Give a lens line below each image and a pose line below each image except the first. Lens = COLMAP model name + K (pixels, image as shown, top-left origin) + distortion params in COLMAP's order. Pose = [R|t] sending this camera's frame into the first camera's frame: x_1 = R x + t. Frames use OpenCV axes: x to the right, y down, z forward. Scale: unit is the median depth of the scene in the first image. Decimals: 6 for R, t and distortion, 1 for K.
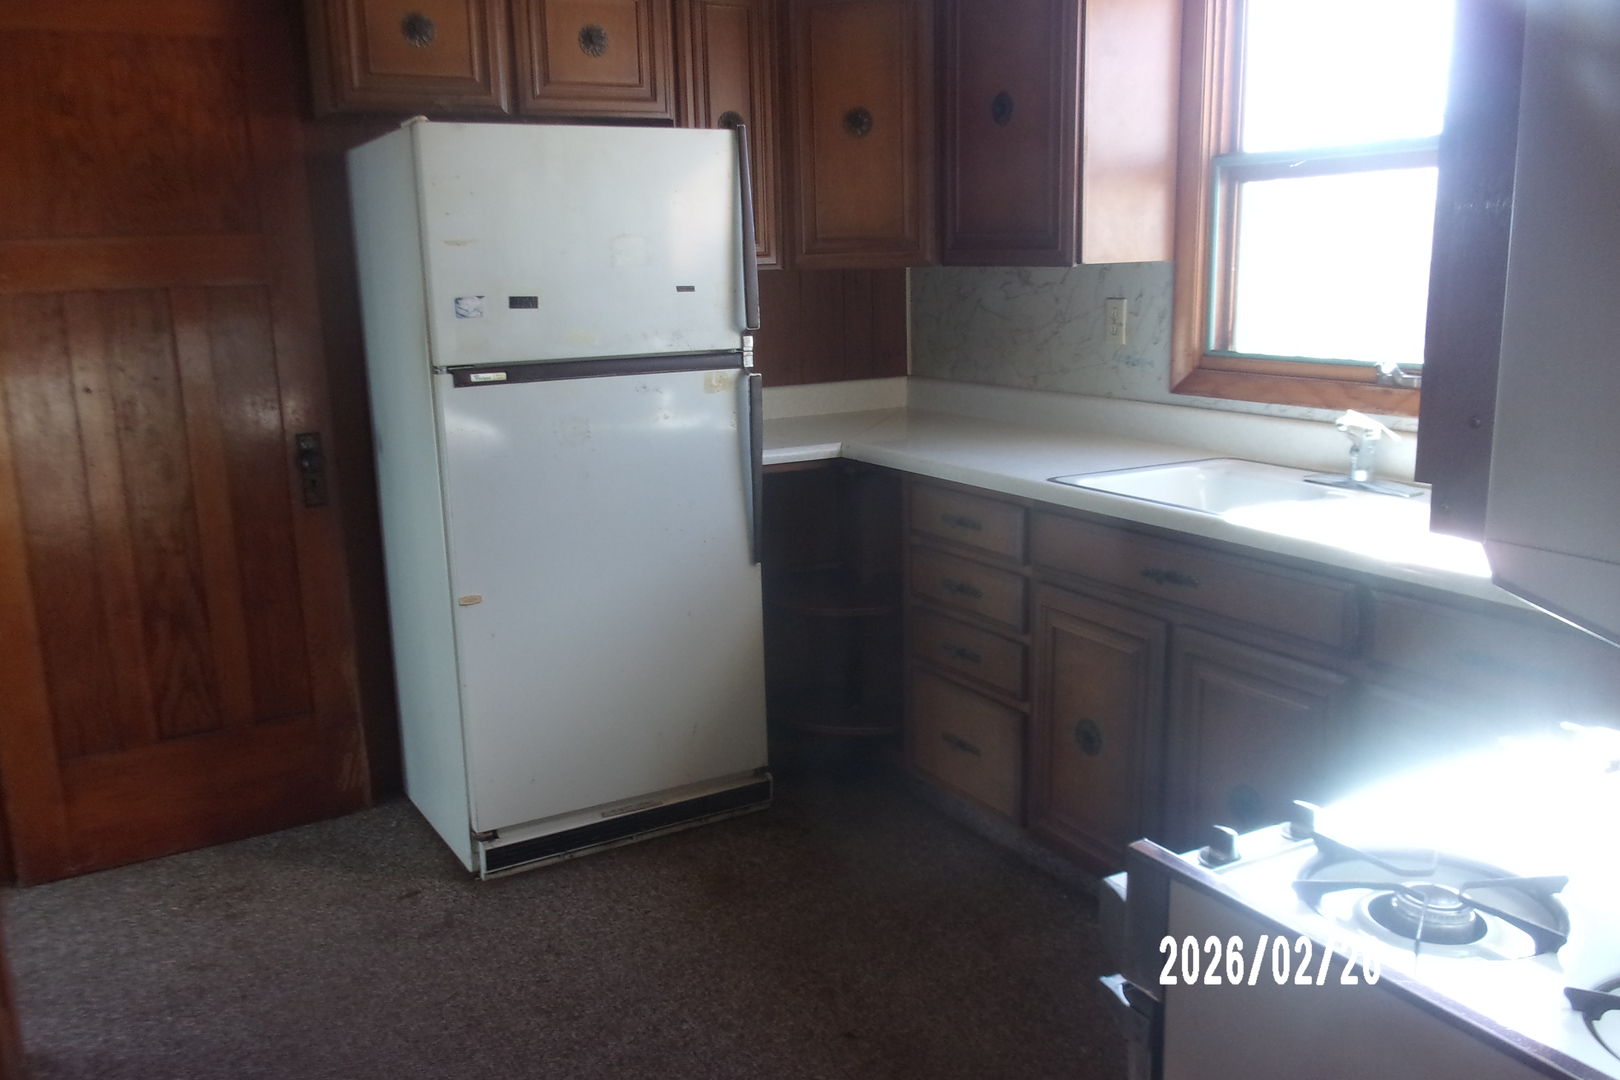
lens RADIAL K [[1340.8, 0, 810.0], [0, 1340.8, 540.0], [0, 0, 1]] dist [0.057170, -0.106772]
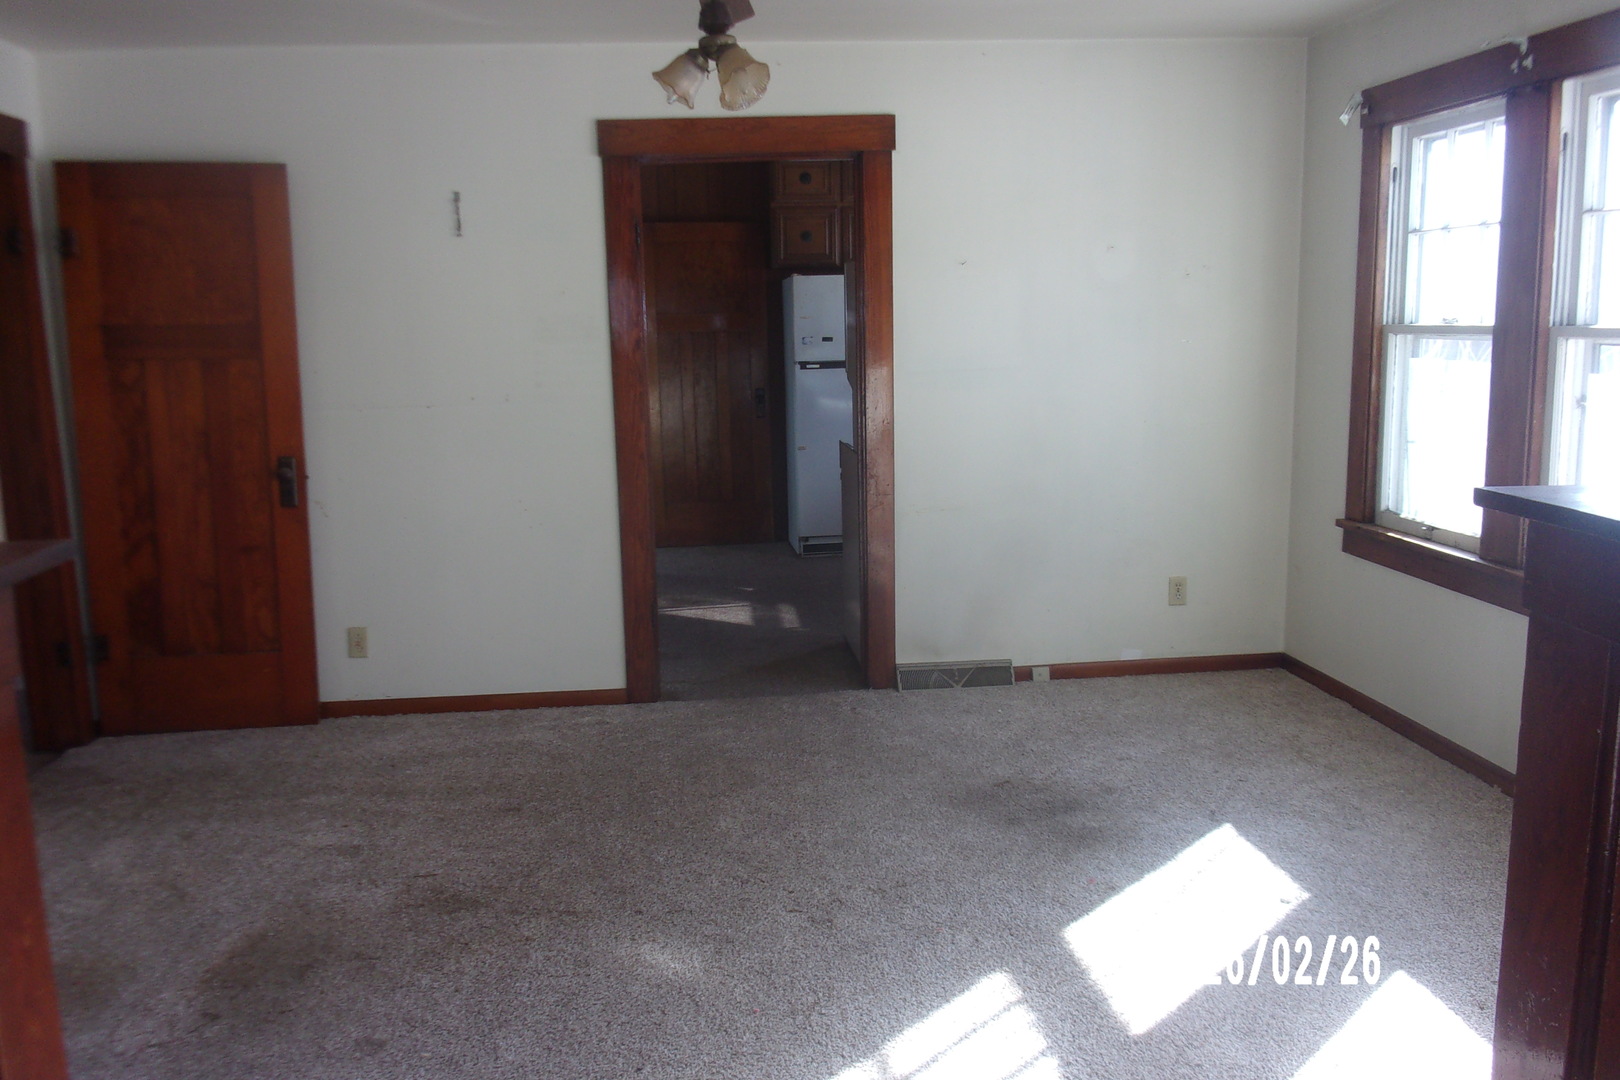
lens RADIAL K [[1340.8, 0, 810.0], [0, 1340.8, 540.0], [0, 0, 1]] dist [0.057170, -0.106772]
pose [[0.915127, 0.071510, -0.396773, 0.844901], [-0.081872, 0.996600, -0.009214, 0.251652], [0.394765, 0.040917, 0.917871, -1.463563]]
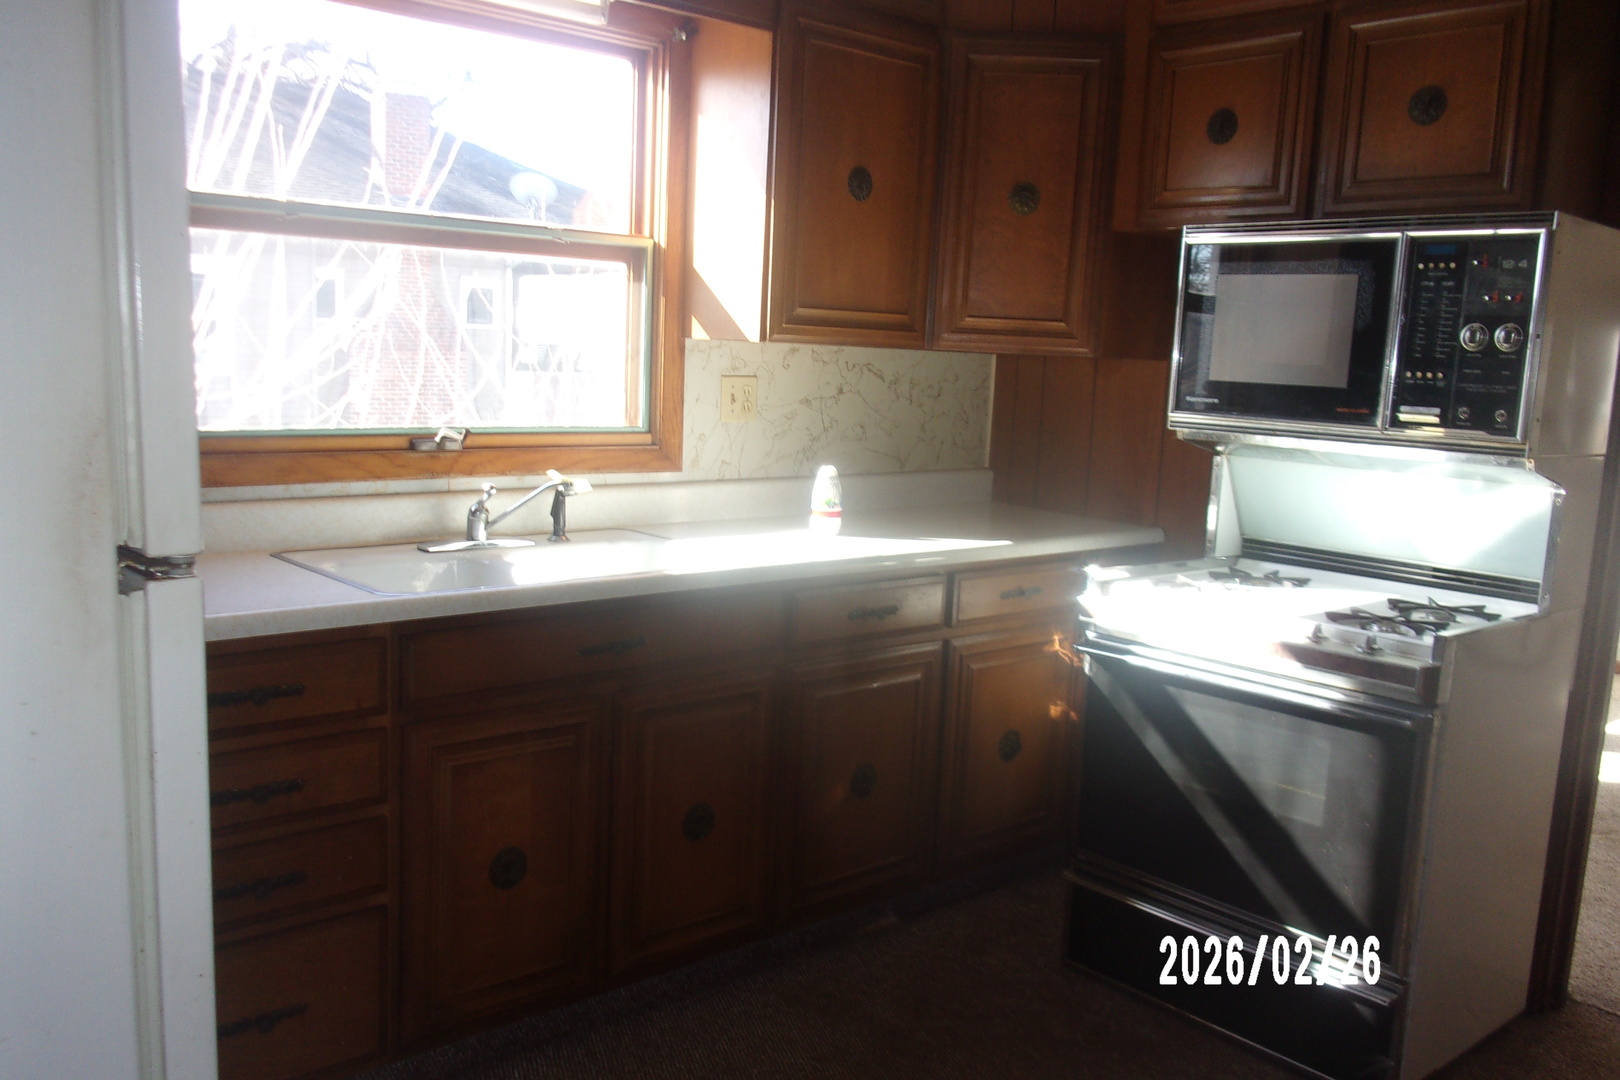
lens RADIAL K [[1340.8, 0, 810.0], [0, 1340.8, 540.0], [0, 0, 1]] dist [0.057170, -0.106772]
pose [[-0.187556, -0.130886, 0.973495, -1.338618], [0.165973, 0.972609, 0.162743, -0.346743], [-0.968130, 0.192097, -0.160695, 1.848400]]
